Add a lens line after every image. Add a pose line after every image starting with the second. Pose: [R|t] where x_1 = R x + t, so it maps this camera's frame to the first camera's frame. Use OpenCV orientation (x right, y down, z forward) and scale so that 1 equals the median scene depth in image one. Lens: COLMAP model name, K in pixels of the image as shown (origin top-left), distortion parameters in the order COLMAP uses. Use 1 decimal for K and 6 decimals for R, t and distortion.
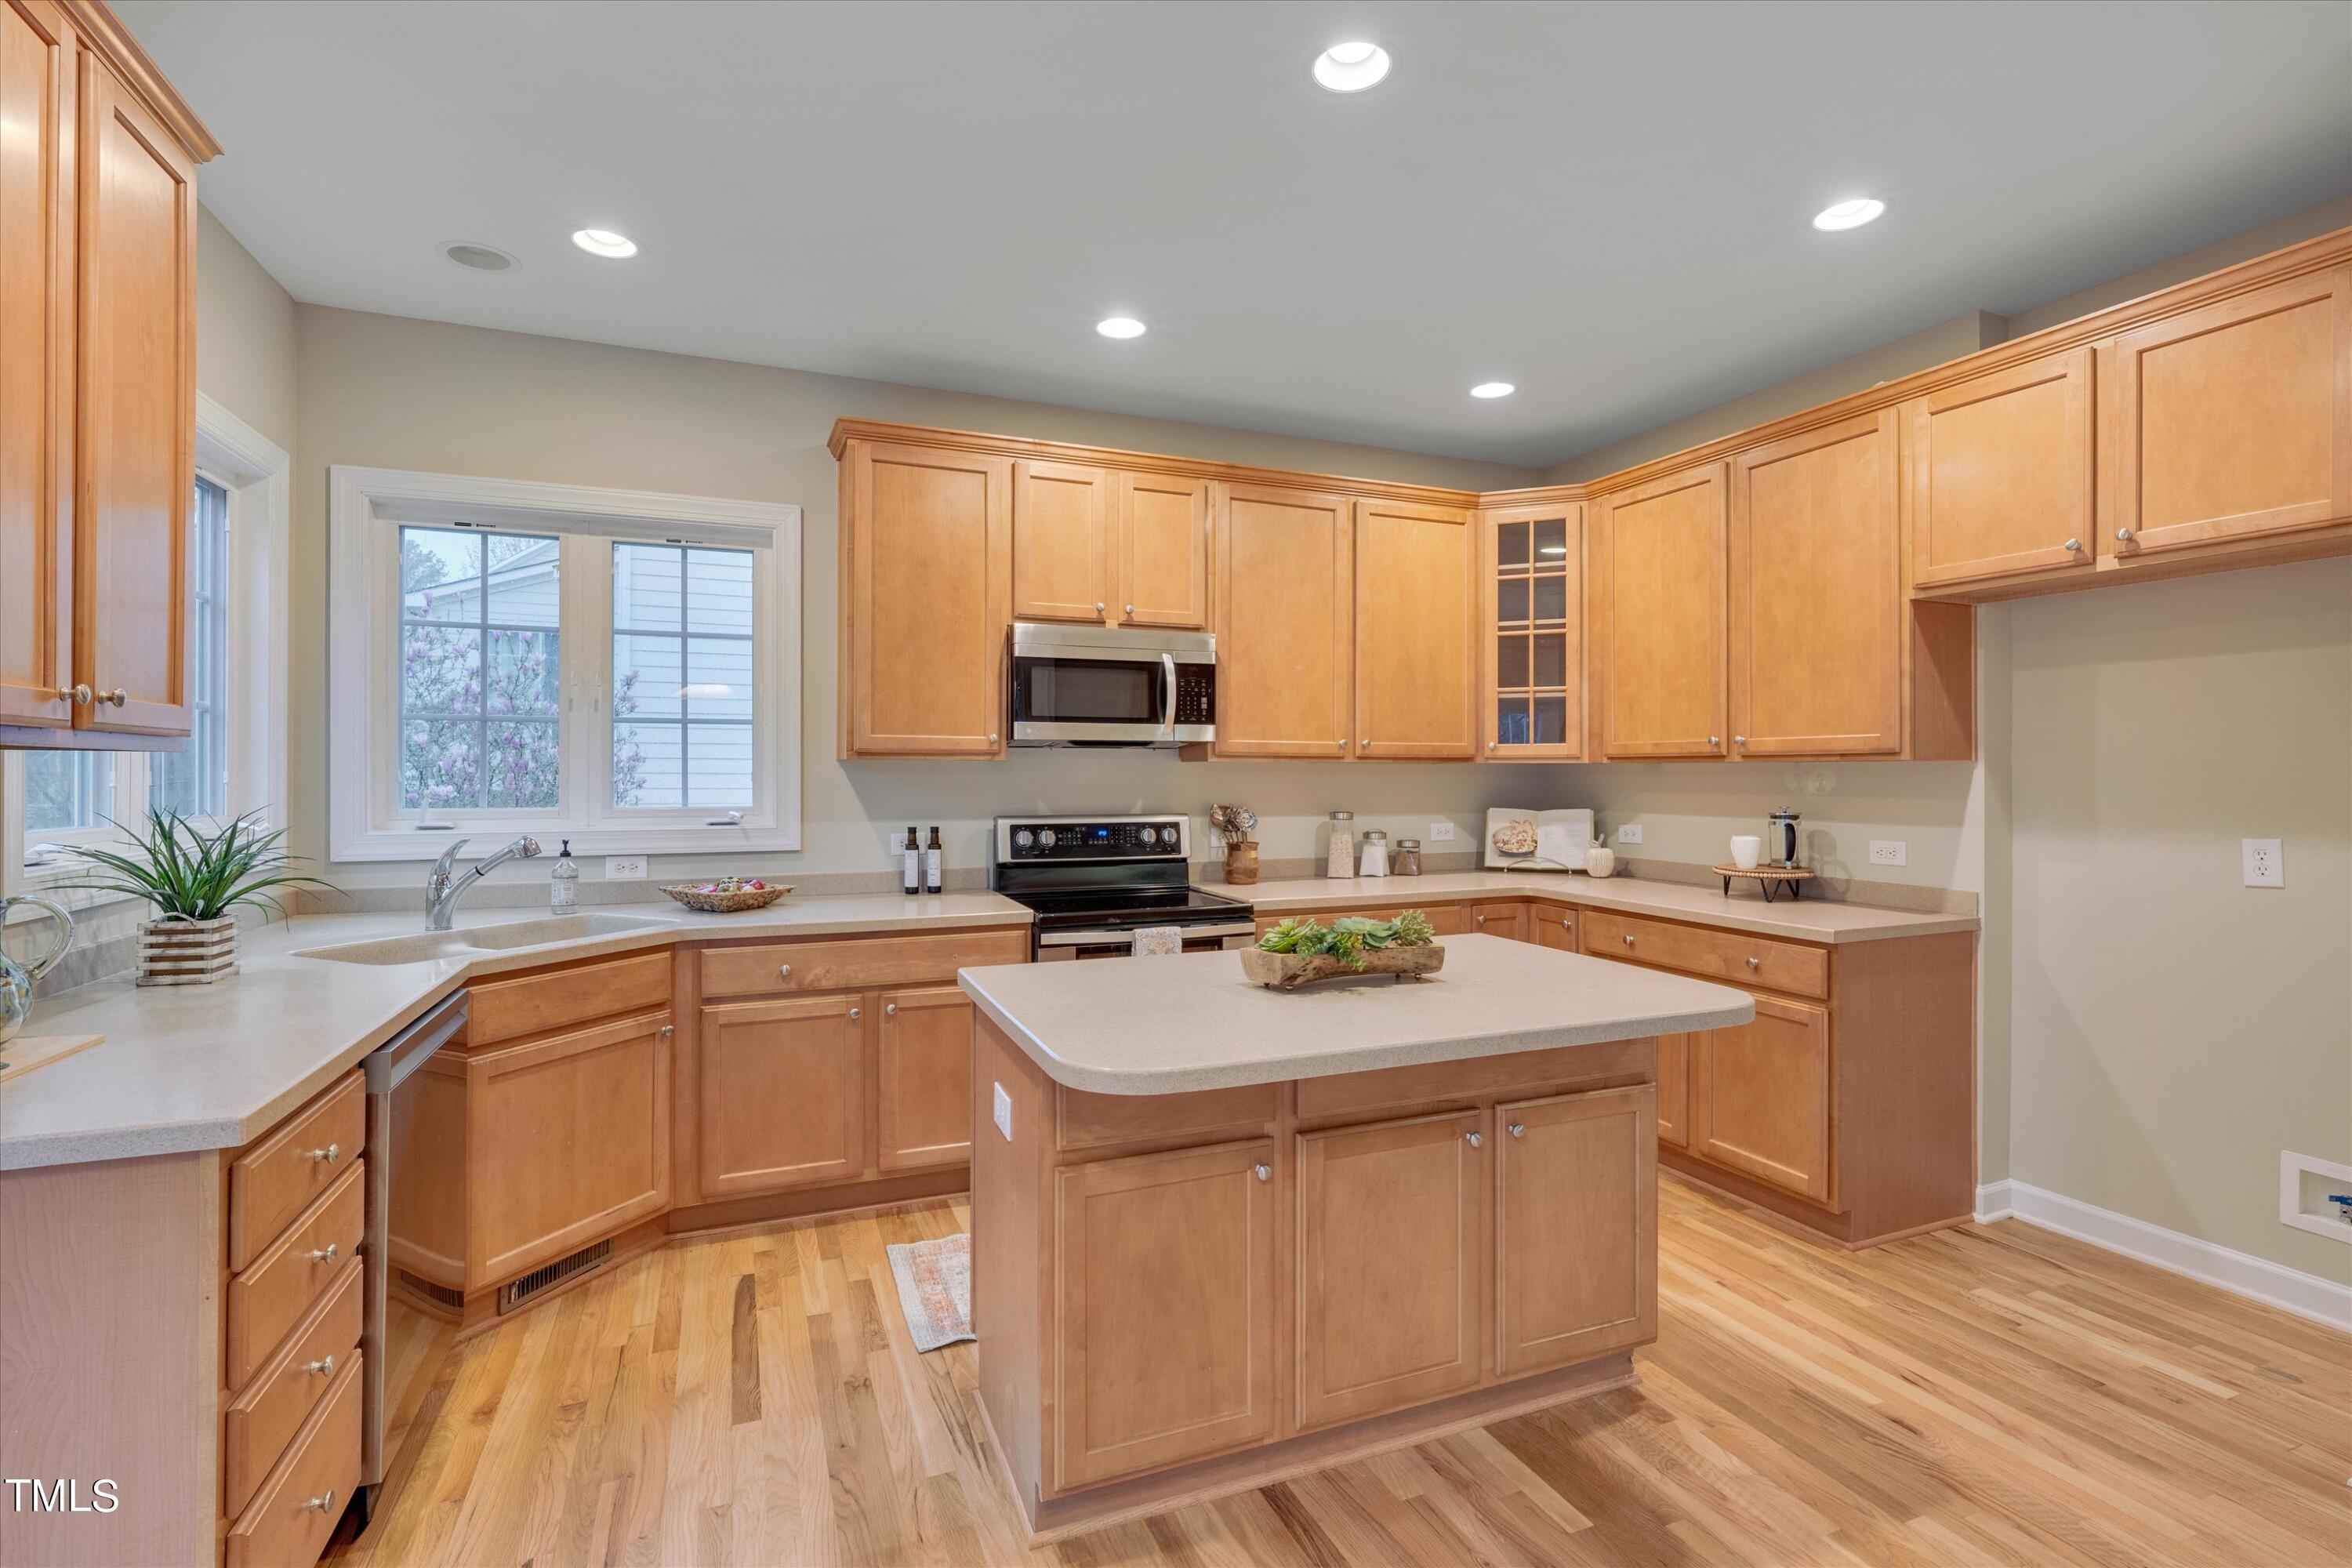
lens RADIAL K [[1095.4, 0, 1181.3], [0, 1095.4, 771.4], [0, 0, 1]] dist [-0.005724, 0.001256]
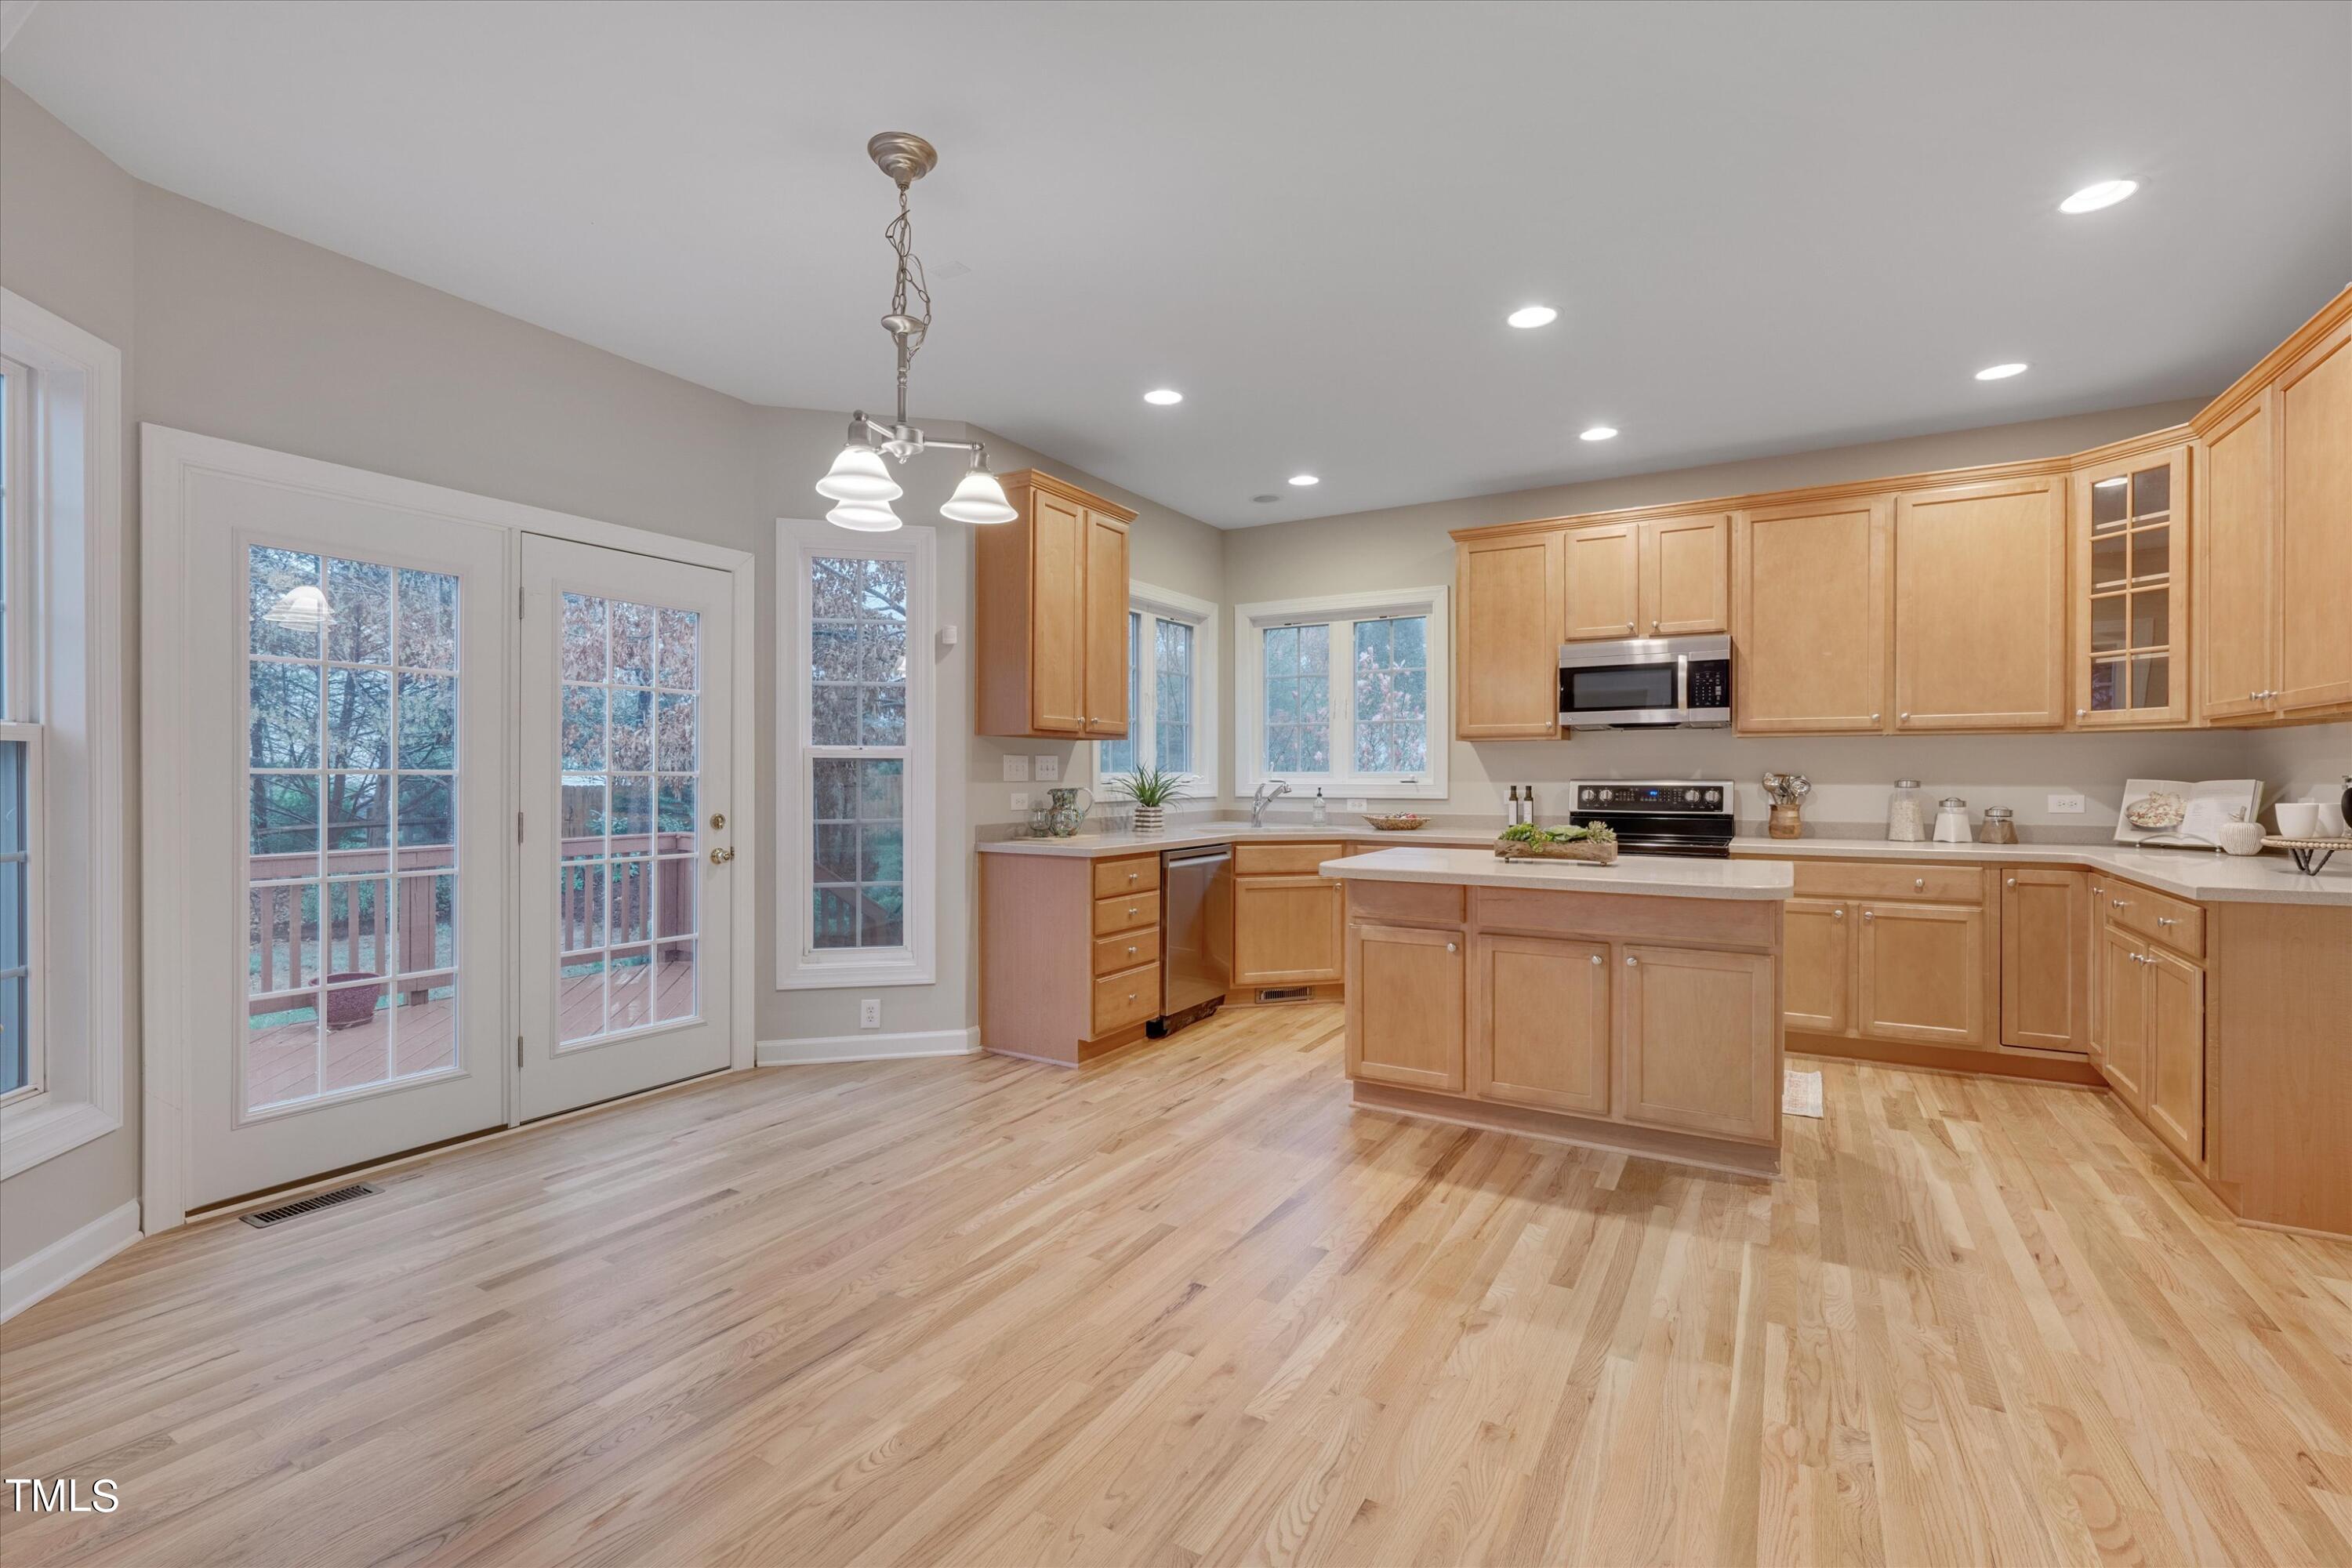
lens RADIAL K [[1013.8, 0, 1151.5], [0, 1013.8, 776.2], [0, 0, 1]] dist [-0.003733, -0.000319]
pose [[0.584713, 0.002551, -0.811236, 0.614869], [0.000919, 0.999992, 0.003807, 0.033064], [0.811240, -0.002971, 0.584706, -0.227558]]
